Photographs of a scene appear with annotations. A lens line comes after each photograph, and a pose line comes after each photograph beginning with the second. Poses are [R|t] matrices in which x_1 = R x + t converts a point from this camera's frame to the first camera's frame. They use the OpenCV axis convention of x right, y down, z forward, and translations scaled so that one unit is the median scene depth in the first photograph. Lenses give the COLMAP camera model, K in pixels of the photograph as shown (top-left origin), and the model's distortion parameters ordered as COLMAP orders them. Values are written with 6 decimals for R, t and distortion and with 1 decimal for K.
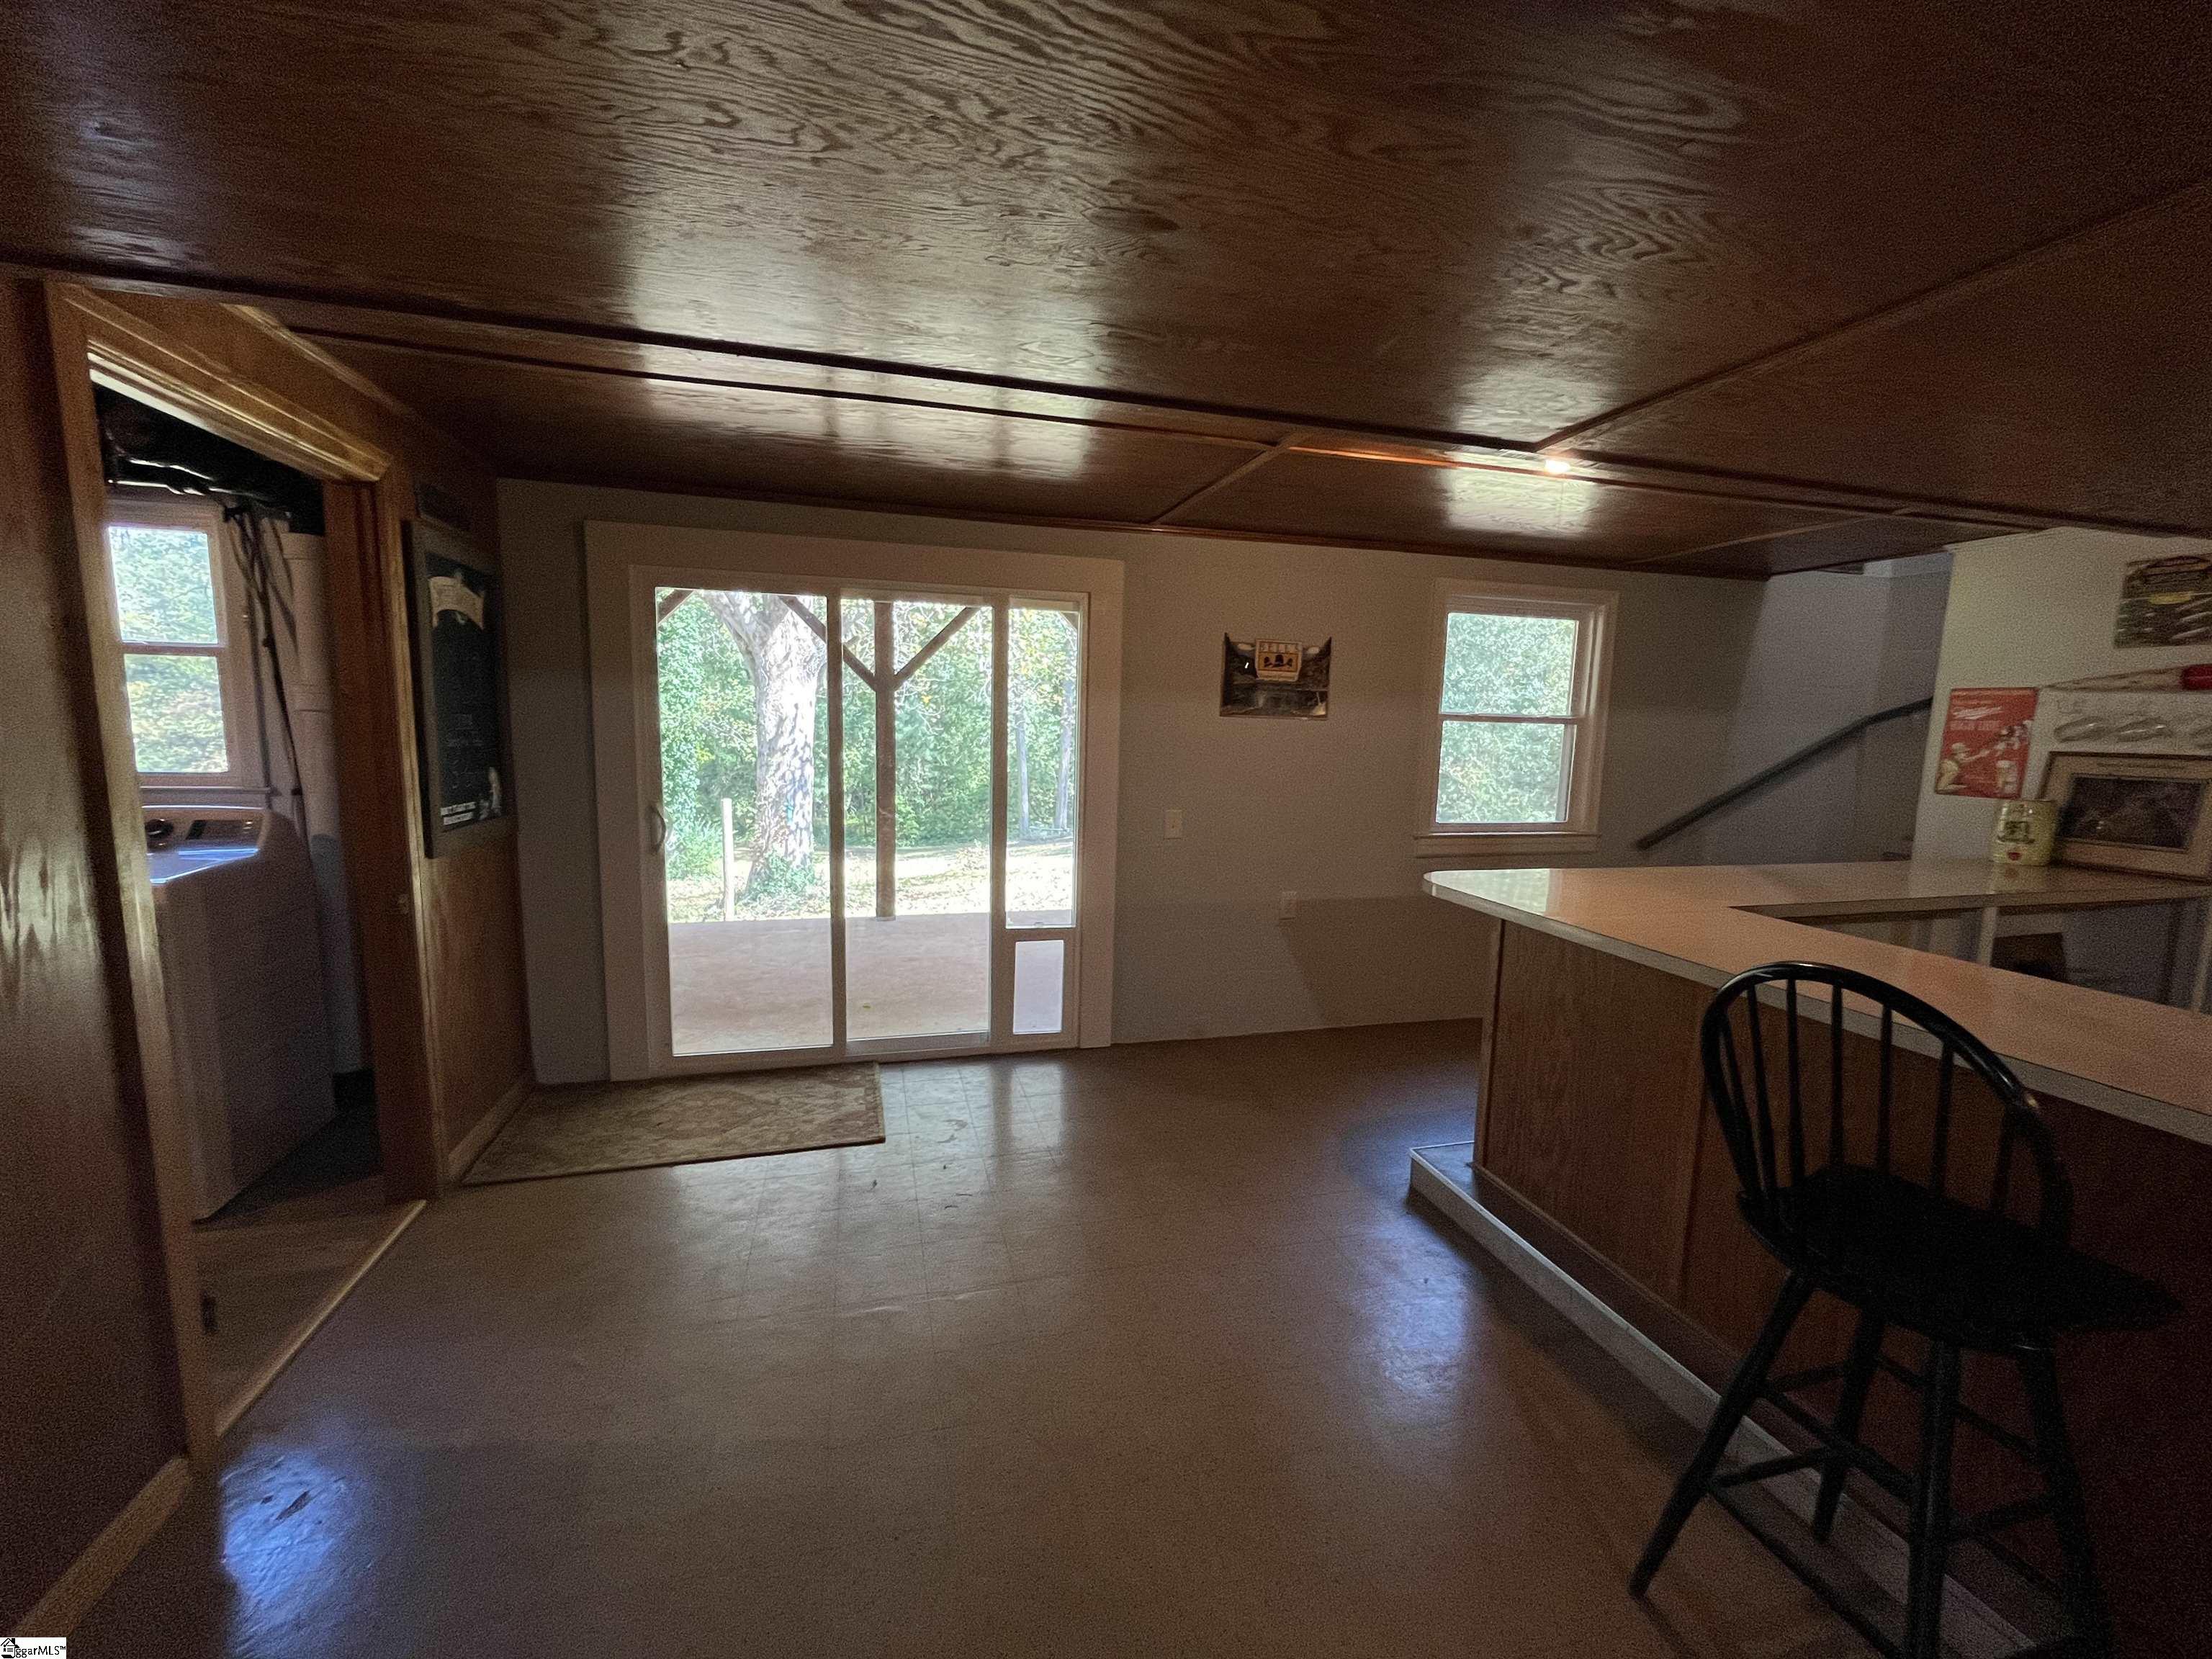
lens RADIAL K [[900.6, 0, 1111.9], [0, 900.6, 830.1], [0, 0, 1]] dist [-0.002468, -0.000115]
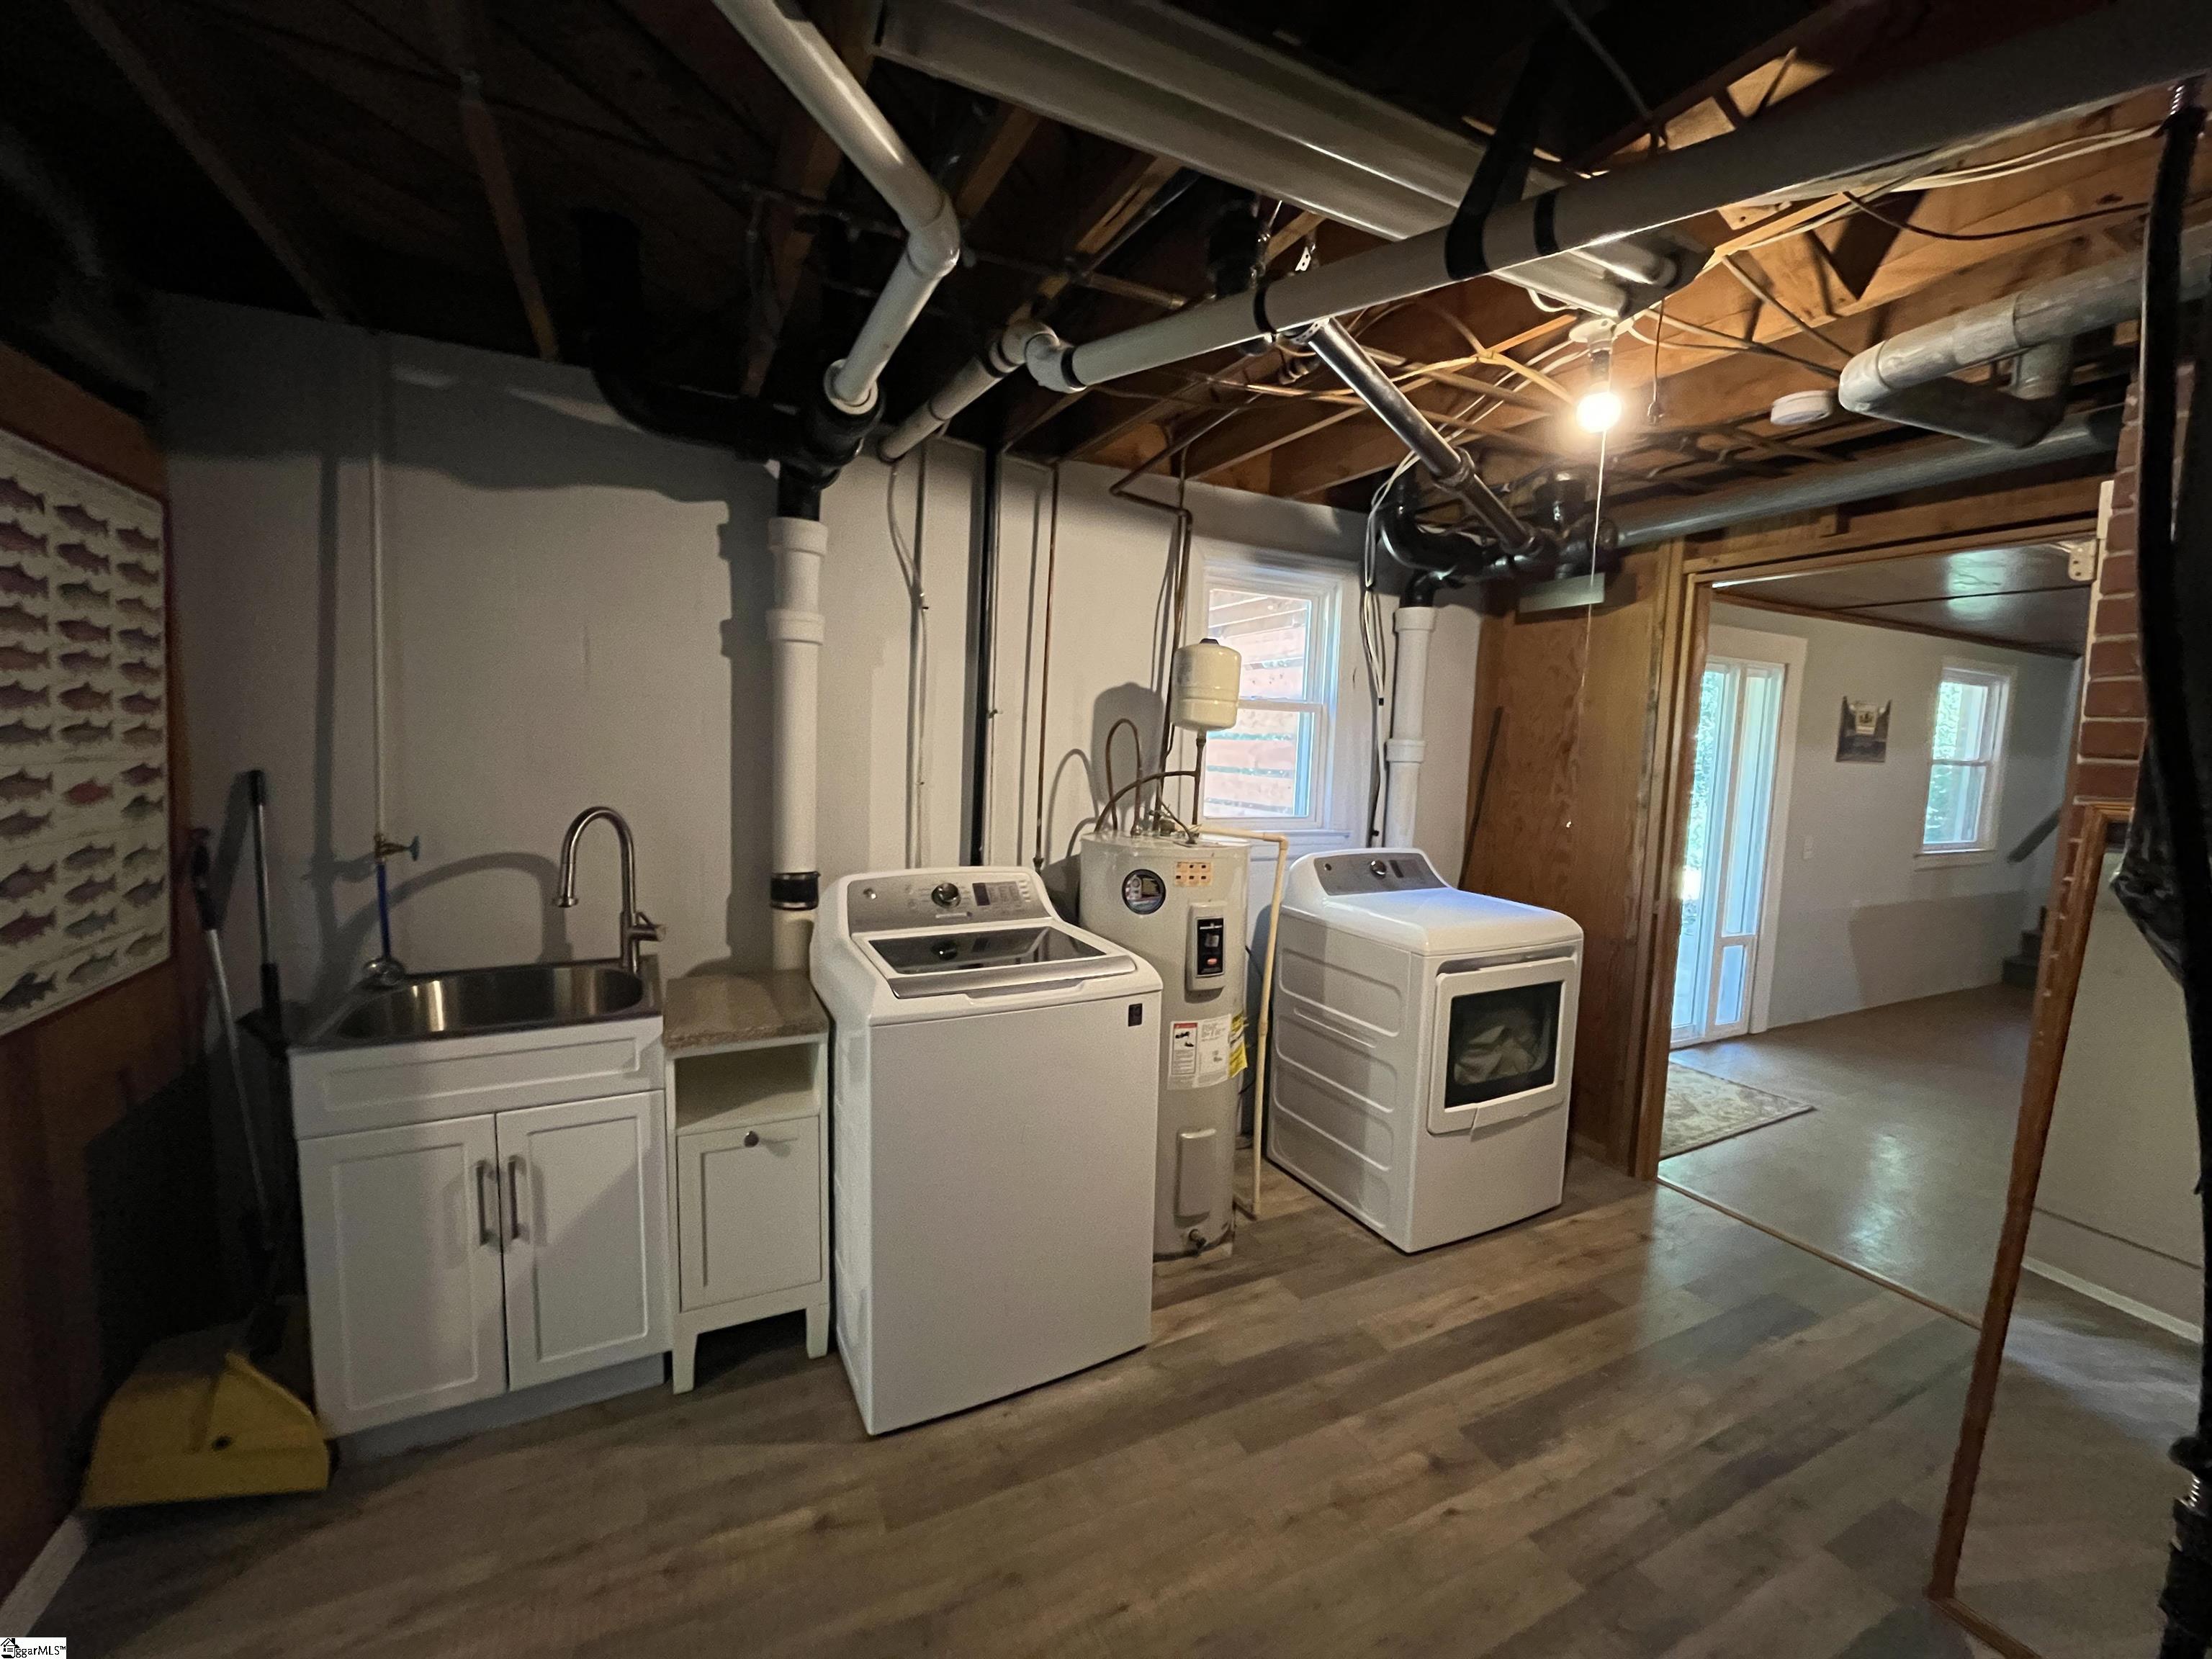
lens RADIAL K [[900.6, 0, 1102.5], [0, 900.6, 832.6], [0, 0, 1]] dist [-0.002468, -0.000115]
pose [[0.981615, -0.013498, 0.190394, -1.203315], [0.016827, 0.999732, -0.015877, -0.027496], [-0.190129, 0.018789, 0.981579, -0.032985]]
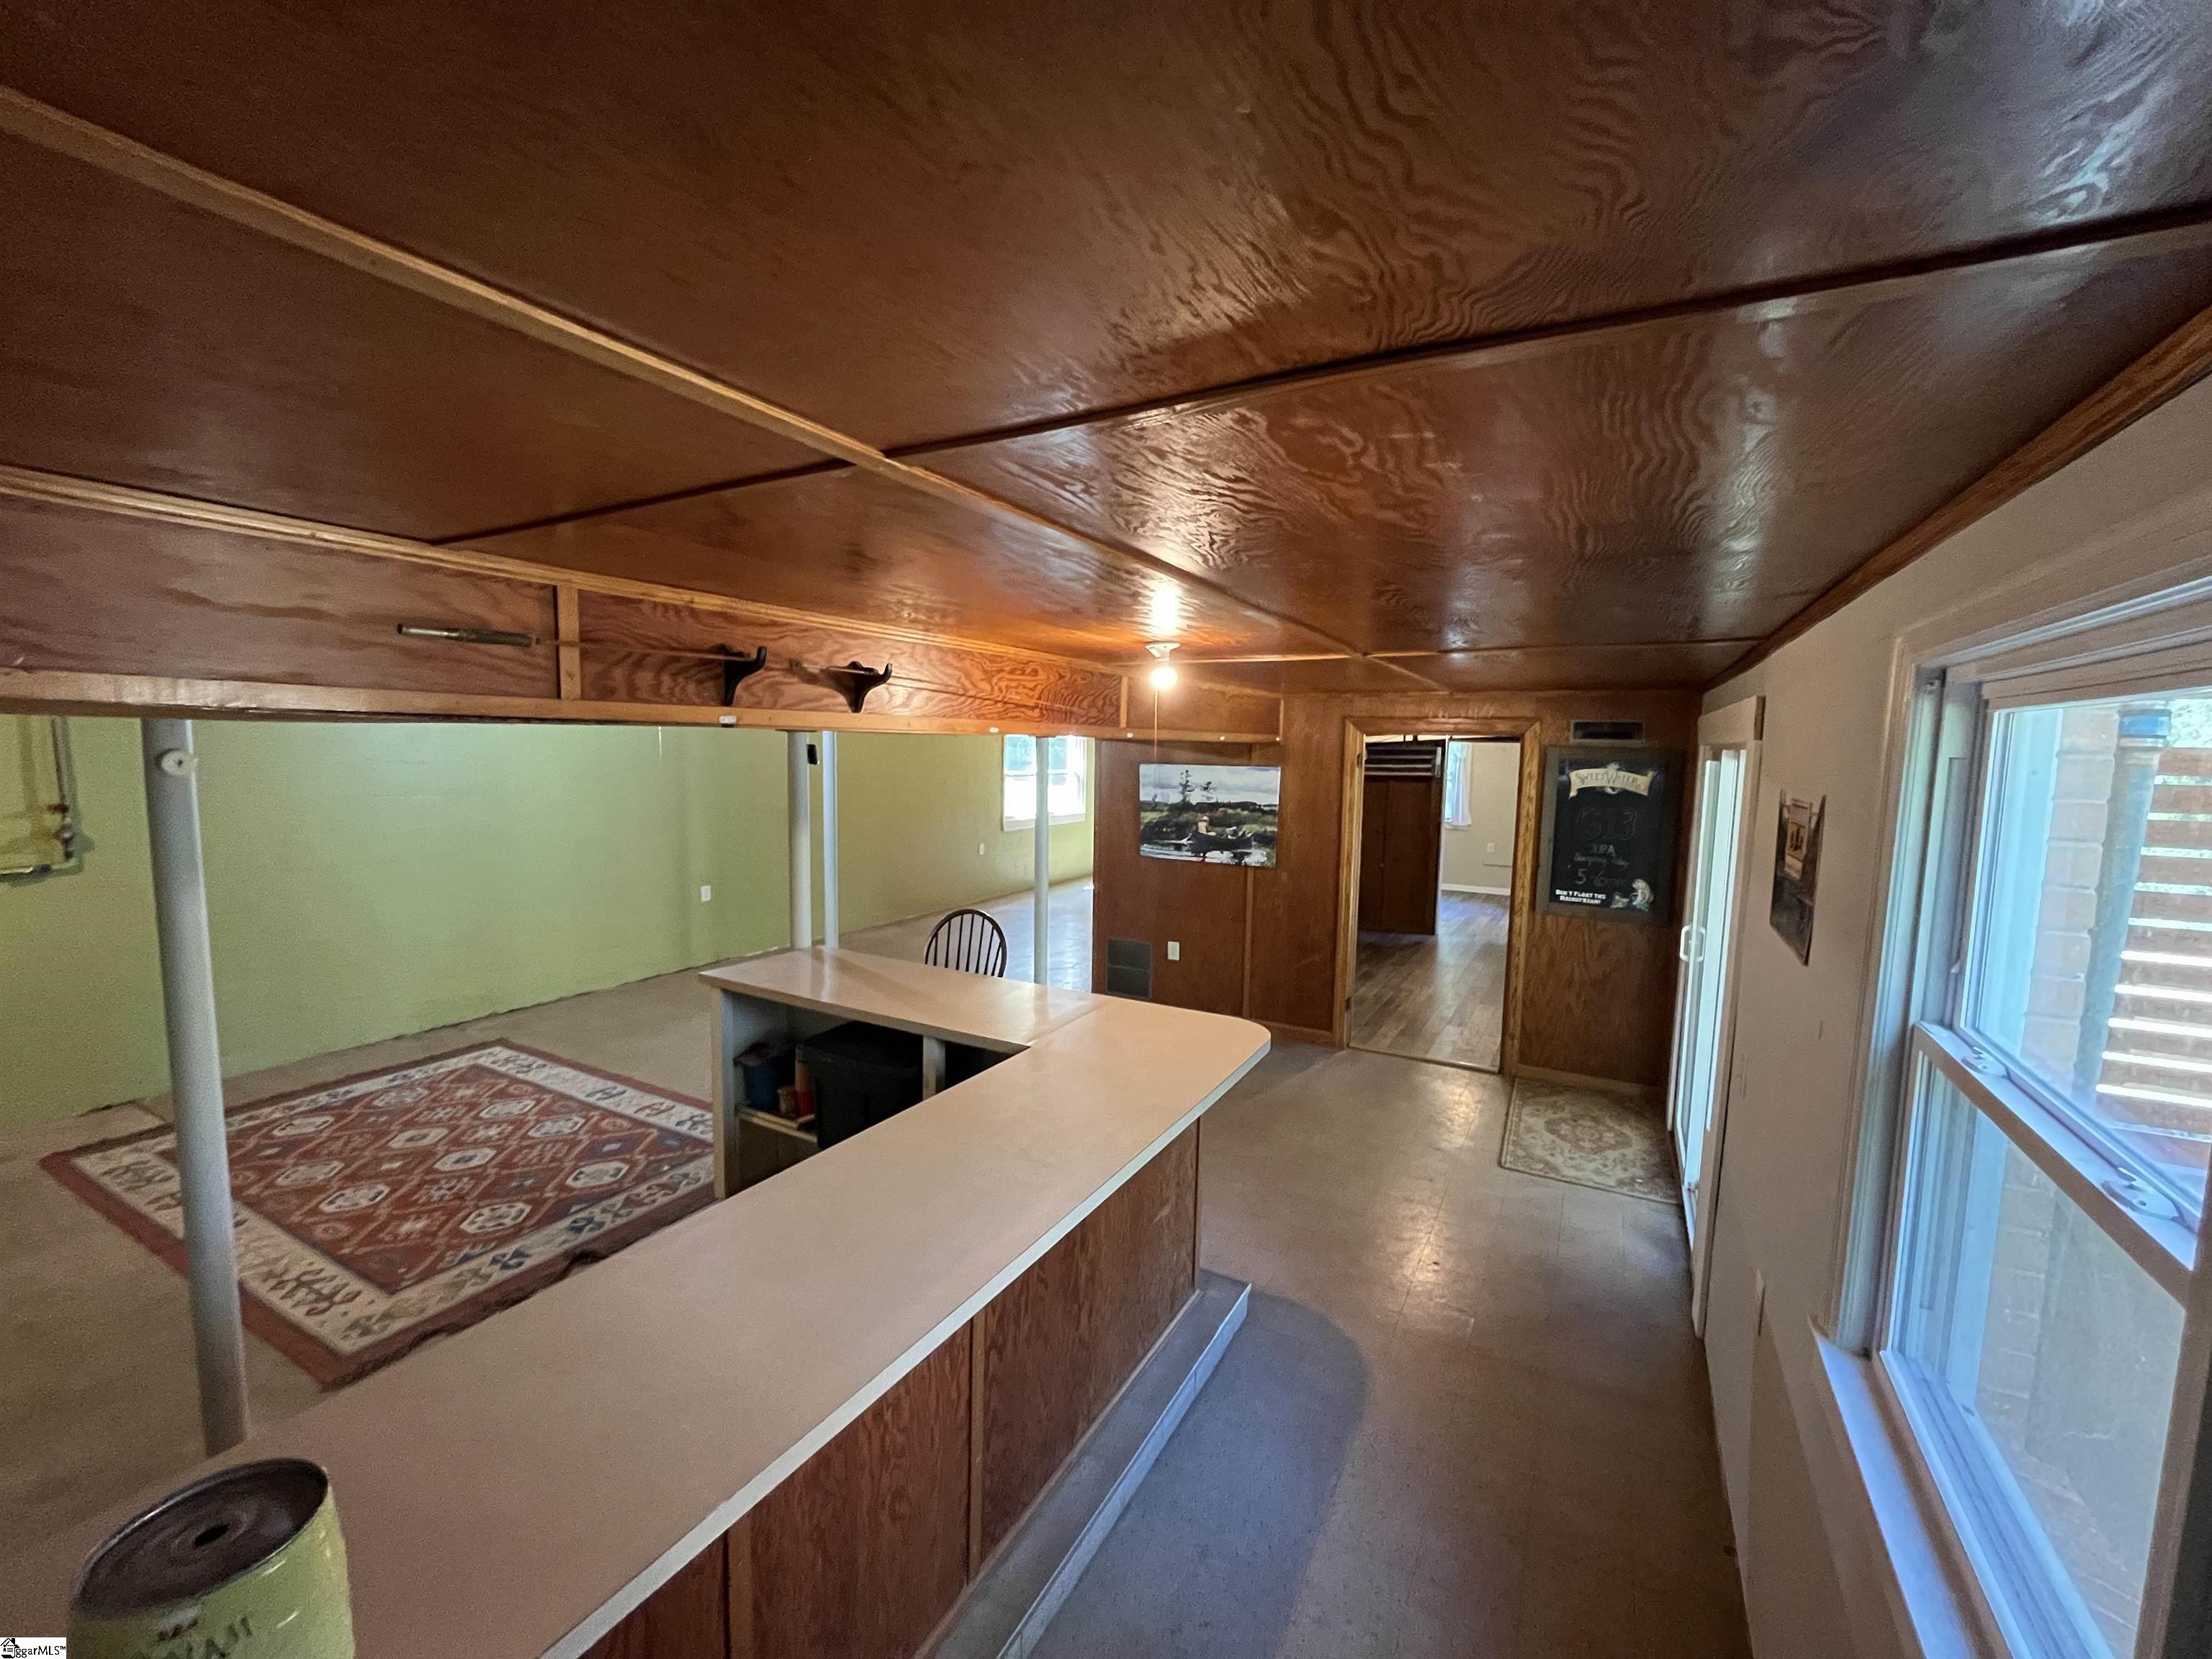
lens RADIAL K [[900.6, 0, 1111.1], [0, 900.6, 835.5], [0, 0, 1]] dist [-0.002468, -0.000115]
pose [[-0.698275, 0.035154, -0.714966, 0.924619], [-0.125857, 0.977205, 0.170967, -0.250933], [0.704678, 0.209365, -0.677934, 1.165692]]
